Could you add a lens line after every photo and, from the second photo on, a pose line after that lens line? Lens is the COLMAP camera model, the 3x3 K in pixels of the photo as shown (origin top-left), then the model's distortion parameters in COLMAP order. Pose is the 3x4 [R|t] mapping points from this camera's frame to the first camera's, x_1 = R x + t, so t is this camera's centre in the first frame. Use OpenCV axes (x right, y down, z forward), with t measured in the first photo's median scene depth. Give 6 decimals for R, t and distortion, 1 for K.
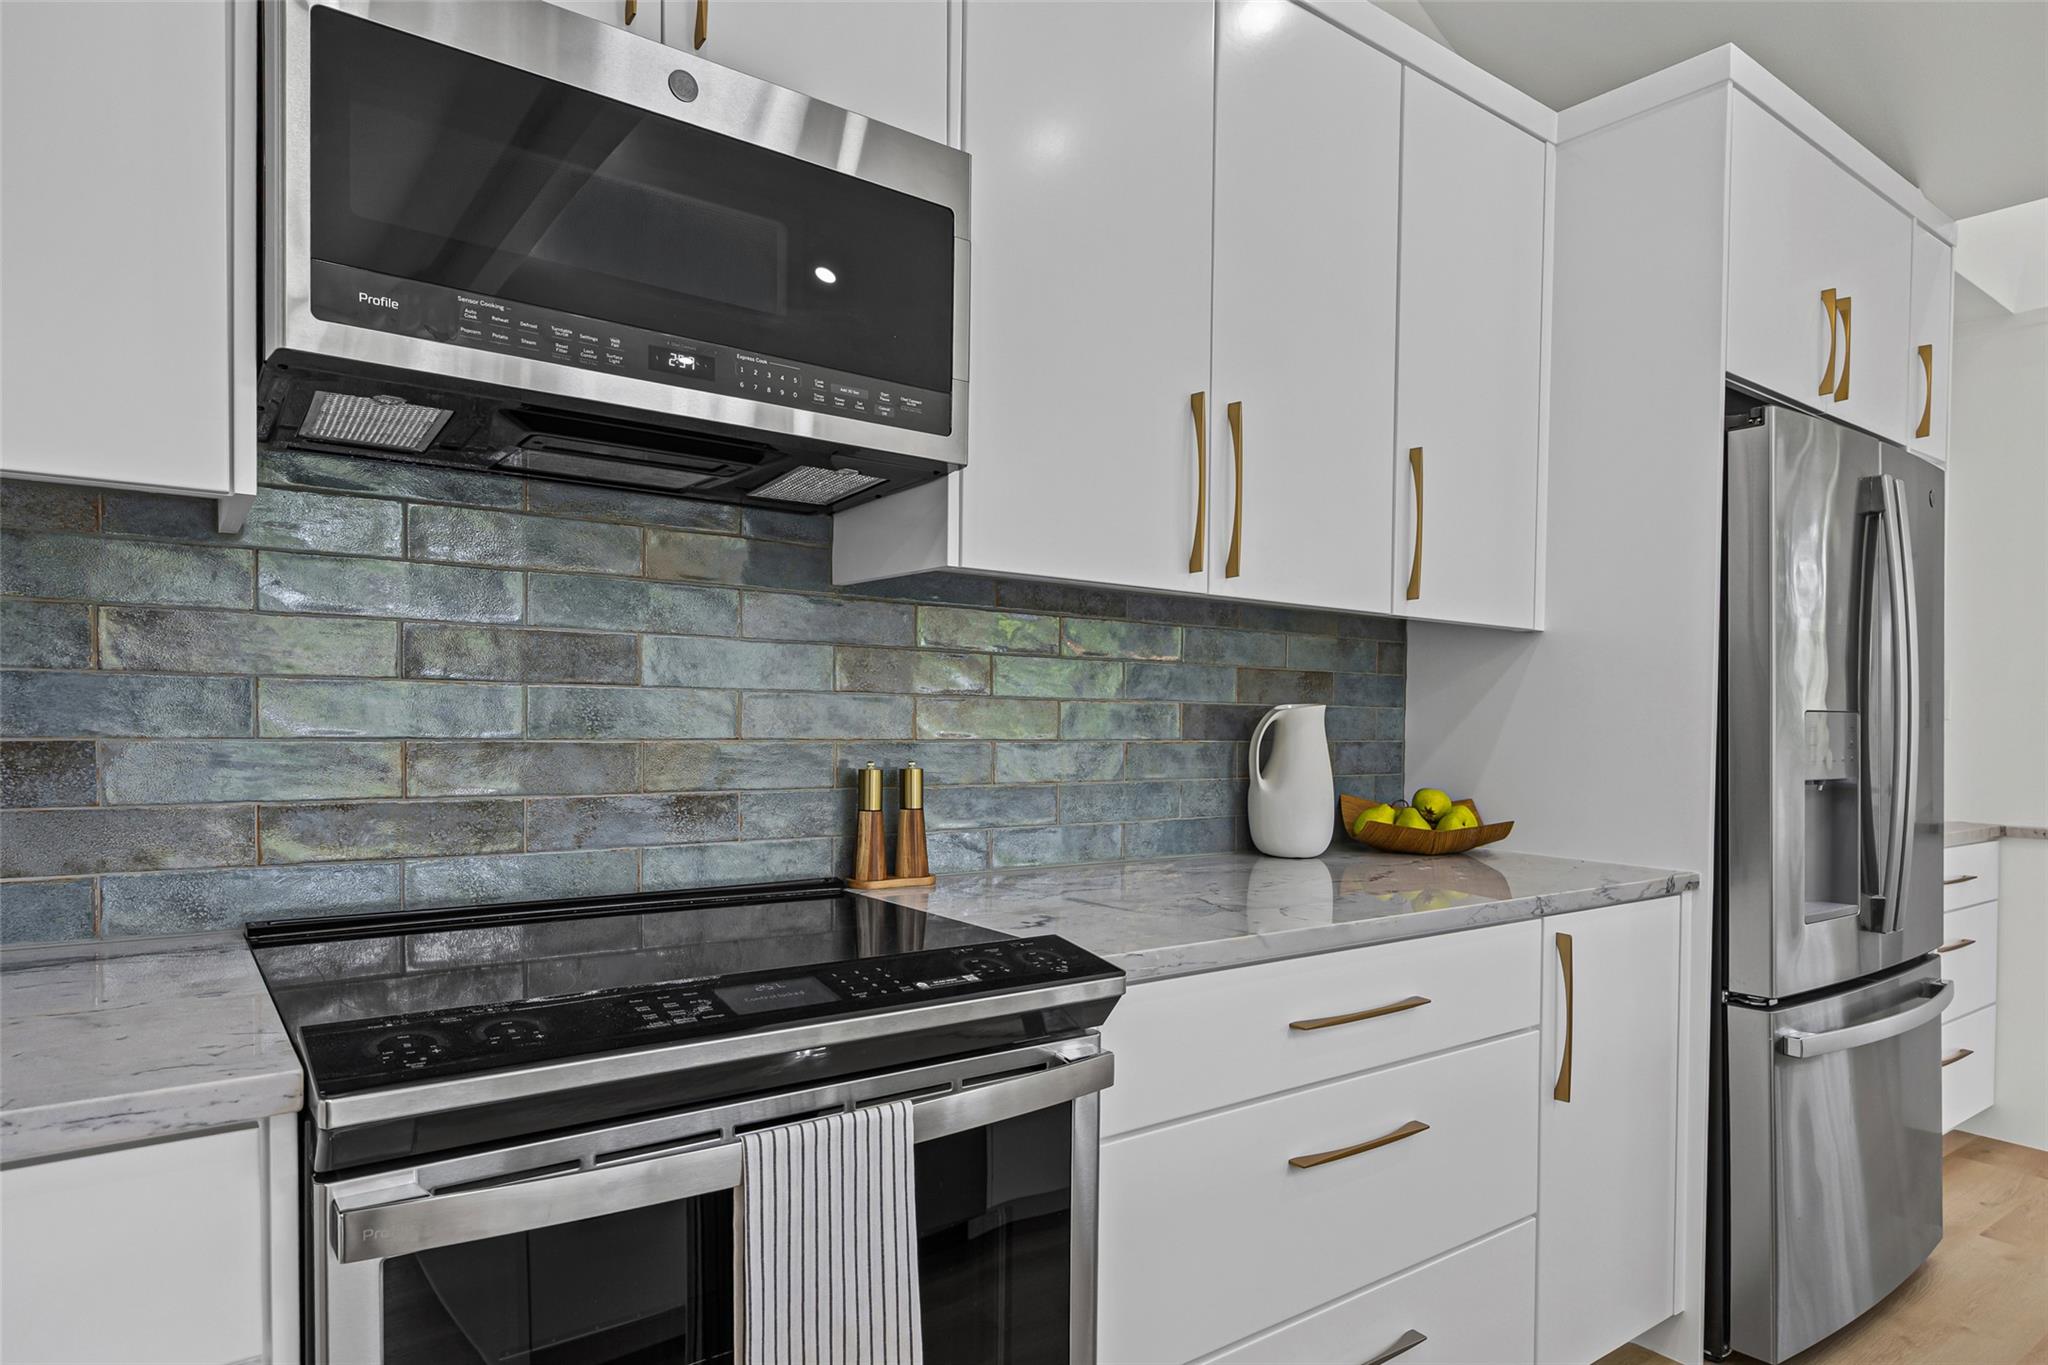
lens RADIAL K [[1126.3, 0, 968.6], [0, 1126.3, 751.0], [0, 0, 1]] dist [0.003176, 0.000397]
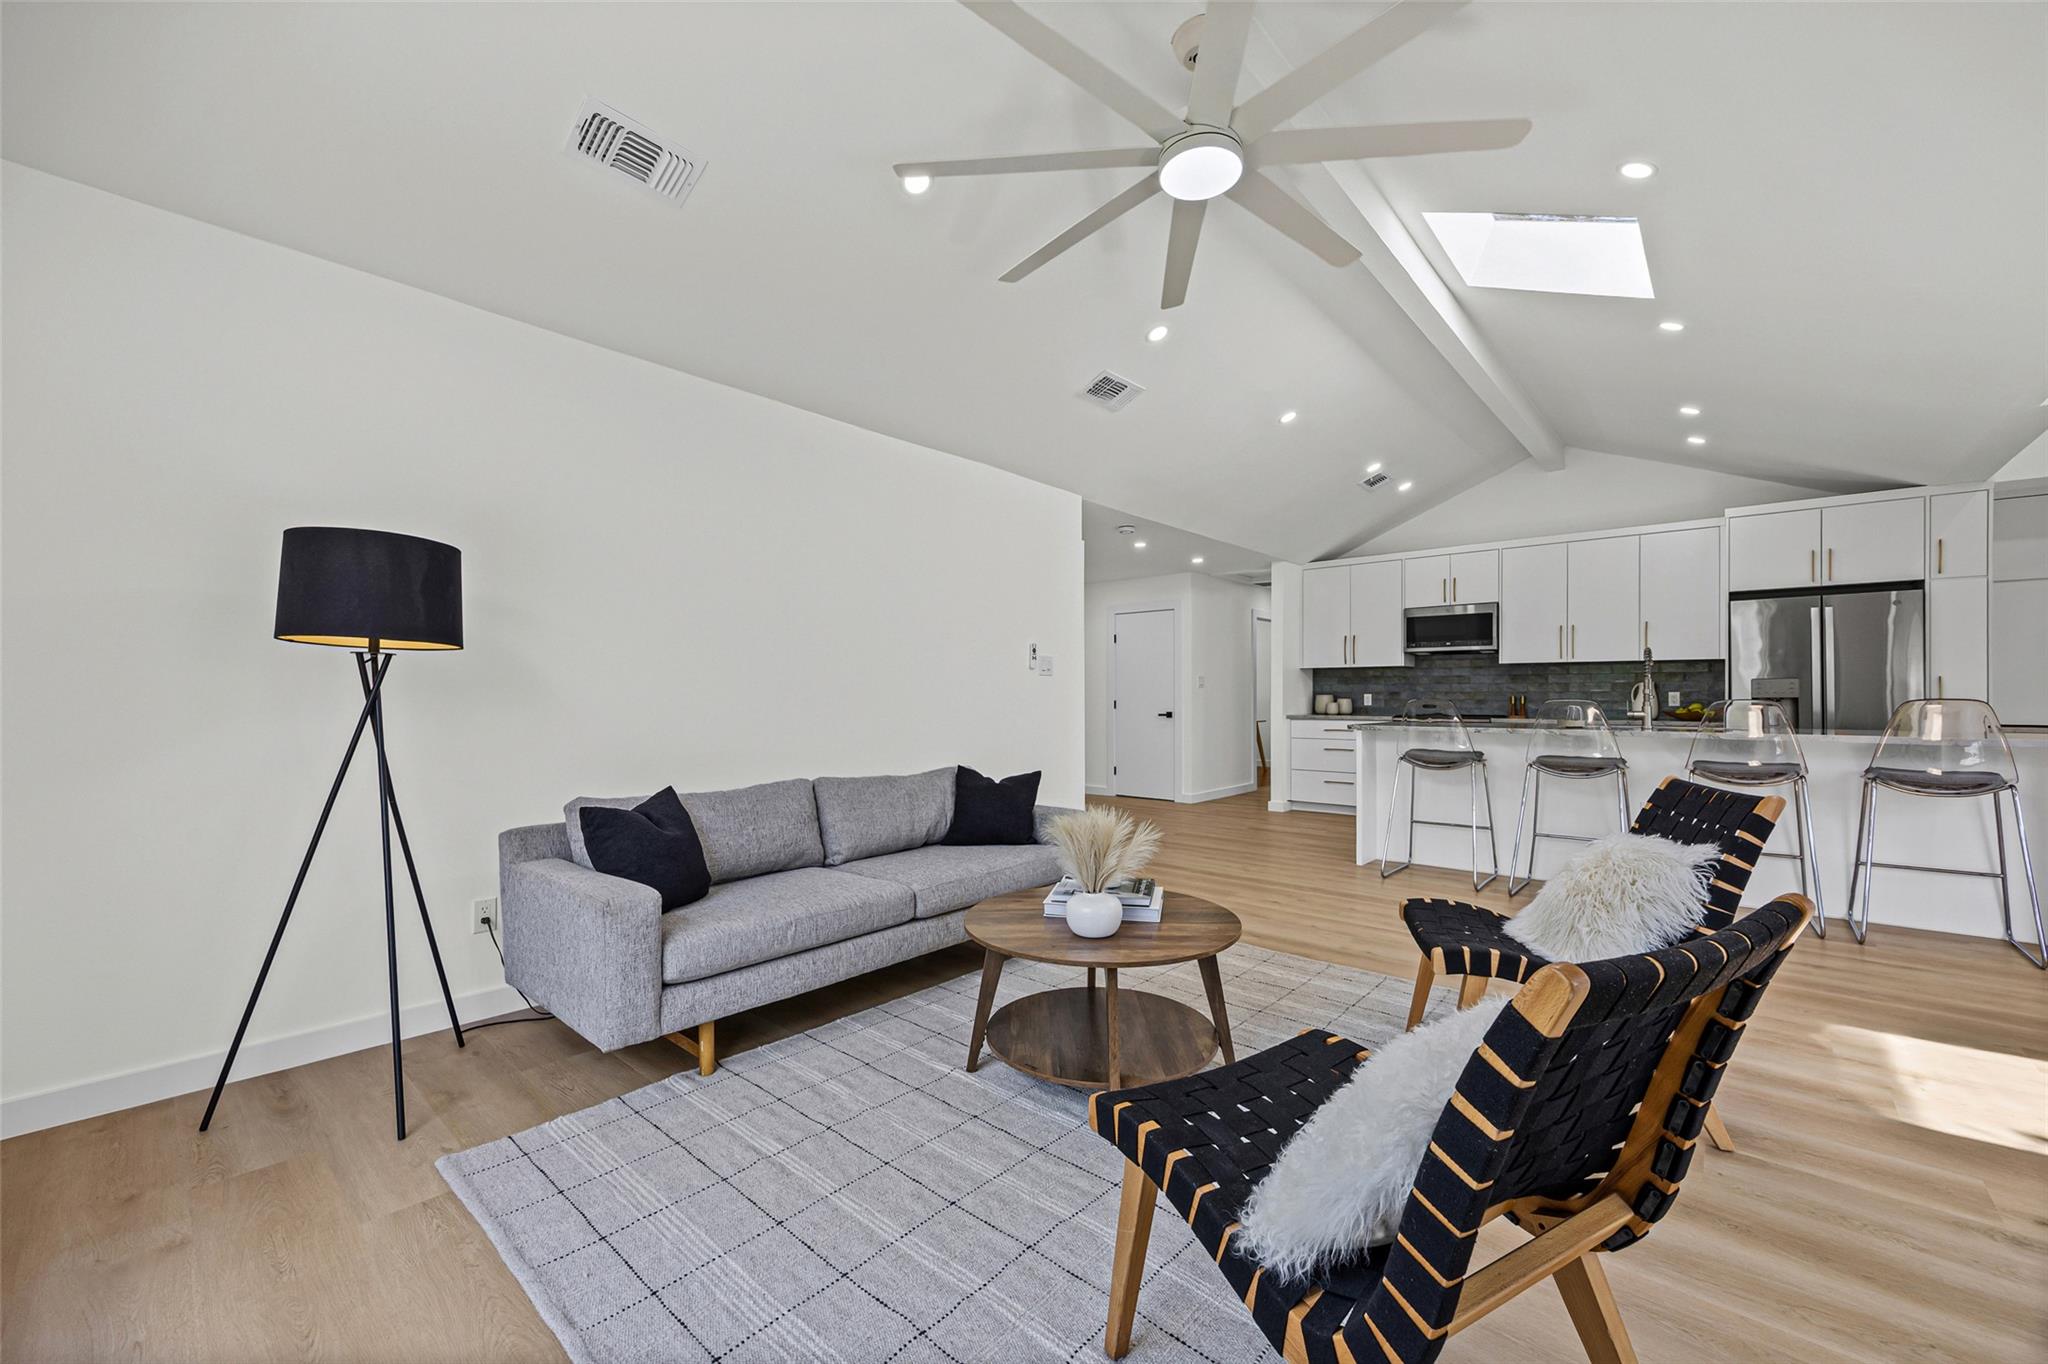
lens RADIAL K [[794.2, 0, 1035.1], [0, 794.2, 690.3], [0, 0, 1]] dist [0.003163, 0.000743]
pose [[0.218648, -0.025948, -0.975459, 3.281390], [-0.030894, 0.998961, -0.033499, 0.193366], [0.975315, 0.037460, 0.217619, -2.214083]]
